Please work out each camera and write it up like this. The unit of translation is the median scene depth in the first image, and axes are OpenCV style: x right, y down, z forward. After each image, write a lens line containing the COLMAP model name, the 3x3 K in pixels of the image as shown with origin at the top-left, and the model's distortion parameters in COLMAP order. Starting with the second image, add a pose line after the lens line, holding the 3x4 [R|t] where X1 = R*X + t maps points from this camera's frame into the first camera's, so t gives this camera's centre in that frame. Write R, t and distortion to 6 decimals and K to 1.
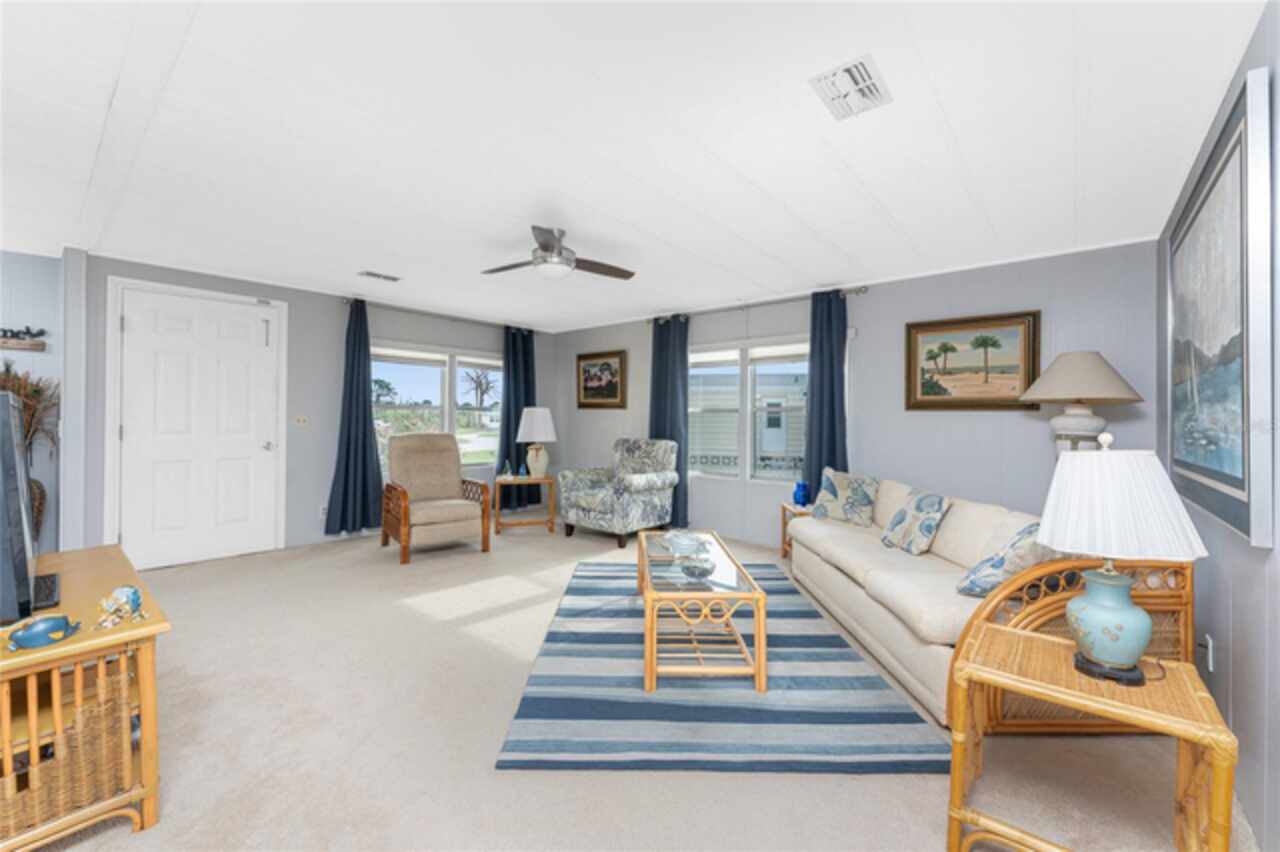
lens RADIAL K [[510.2, 0, 641.7], [0, 510.2, 418.7], [0, 0, 1]] dist [0.000512, -0.000372]
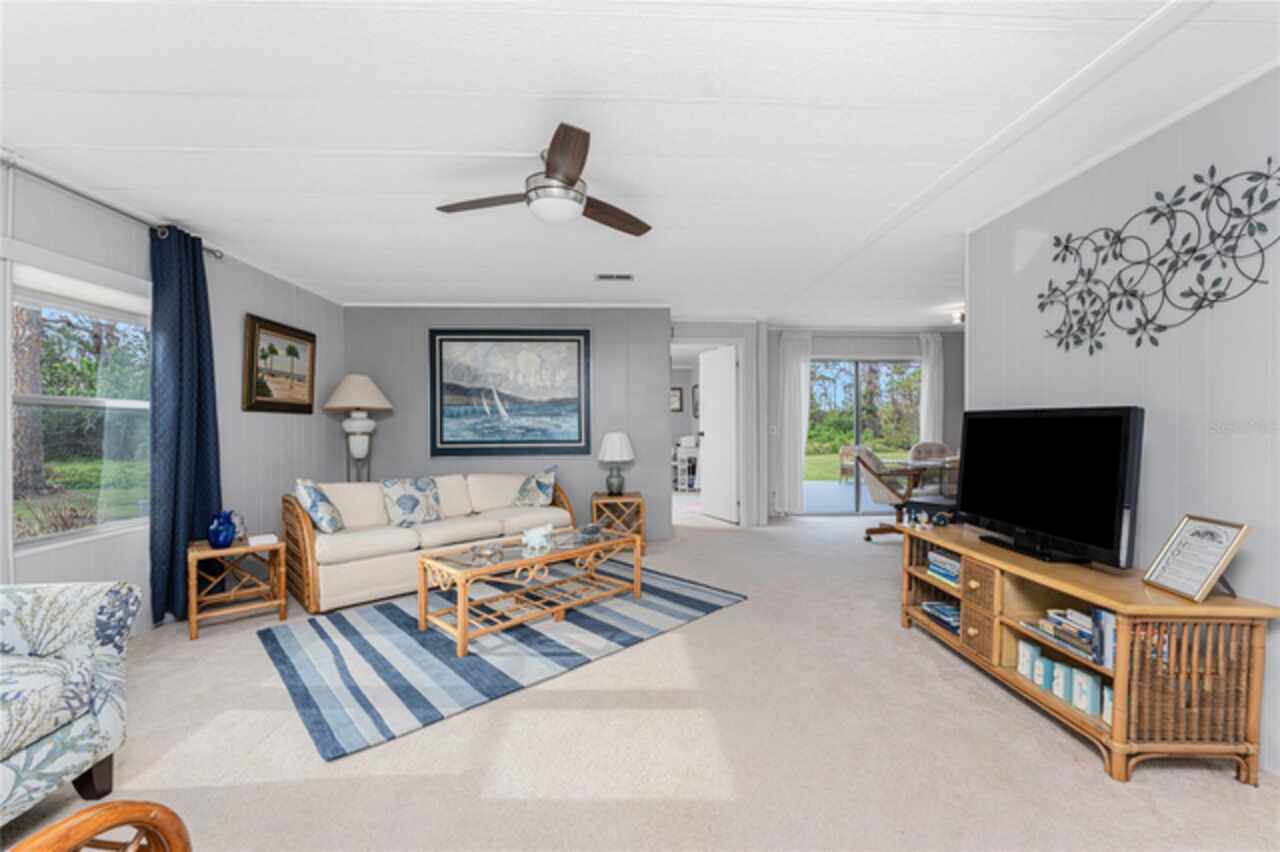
lens RADIAL K [[540.5, 0, 643.6], [0, 540.5, 424.2], [0, 0, 1]] dist [-0.002184, 0.000216]
pose [[-0.687682, -0.005062, 0.725995, -0.702195], [-0.004906, 0.999985, 0.002326, 0.001466], [-0.725996, -0.001962, -0.687696, 1.254079]]
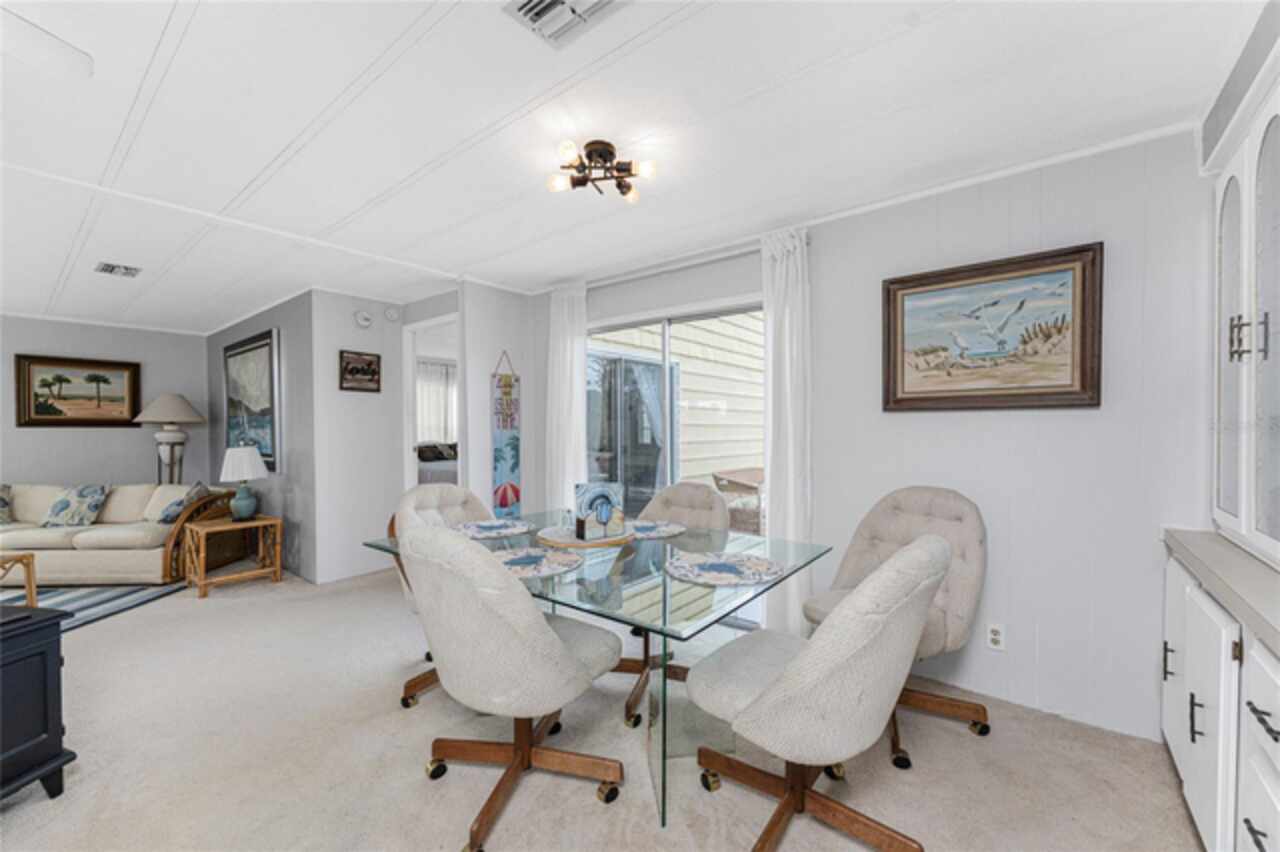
lens RADIAL K [[510.2, 0, 638.8], [0, 510.2, 433.0], [0, 0, 1]] dist [0.000512, -0.000372]
pose [[-0.036590, -0.020529, 0.999119, -0.796458], [0.000366, 0.999789, 0.020557, -0.028705], [-0.999330, 0.001118, -0.036574, -0.445981]]
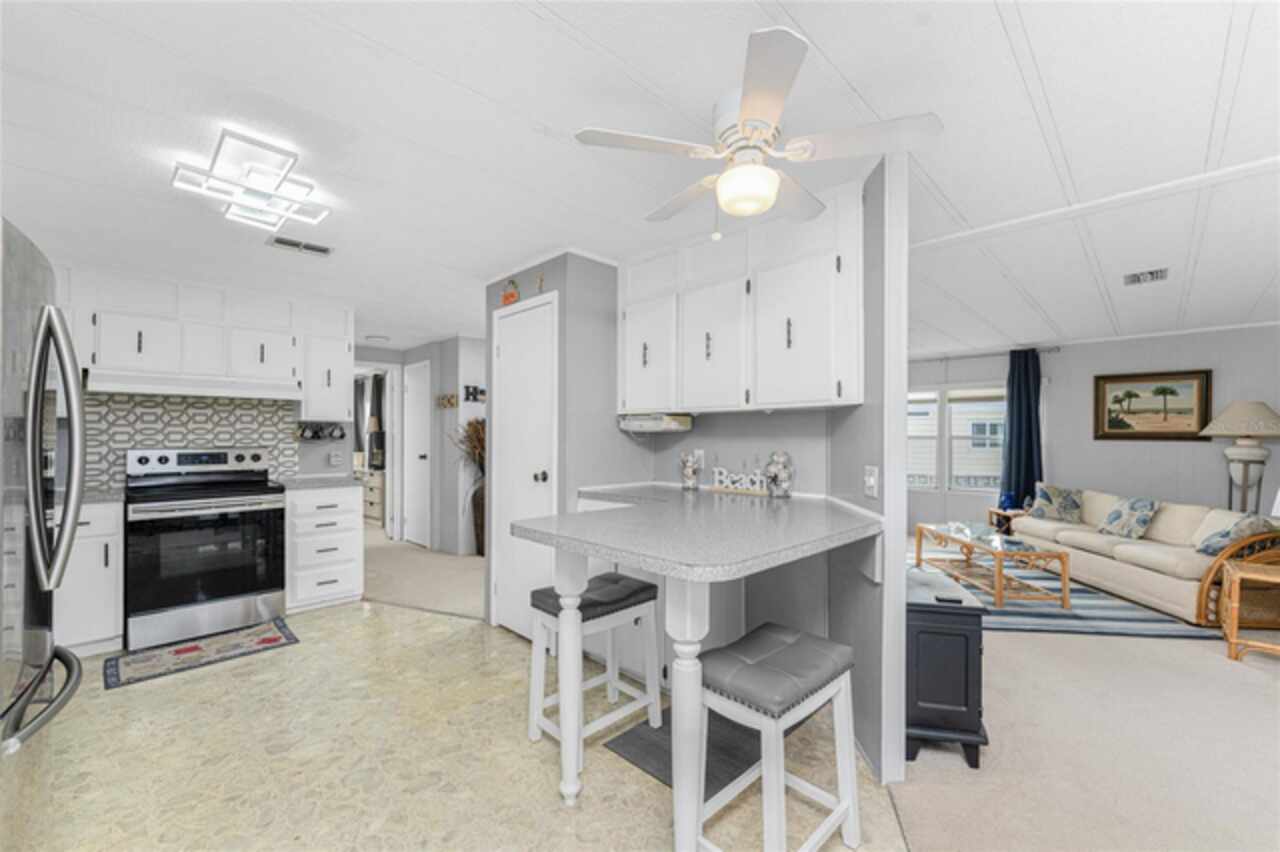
lens RADIAL K [[510.2, 0, 642.6], [0, 510.2, 436.5], [0, 0, 1]] dist [0.000512, -0.000372]
pose [[0.996514, -0.002259, -0.083391, -0.616116], [0.002522, 0.999992, 0.003050, -0.035515], [0.083383, -0.003250, 0.996512, -0.489839]]
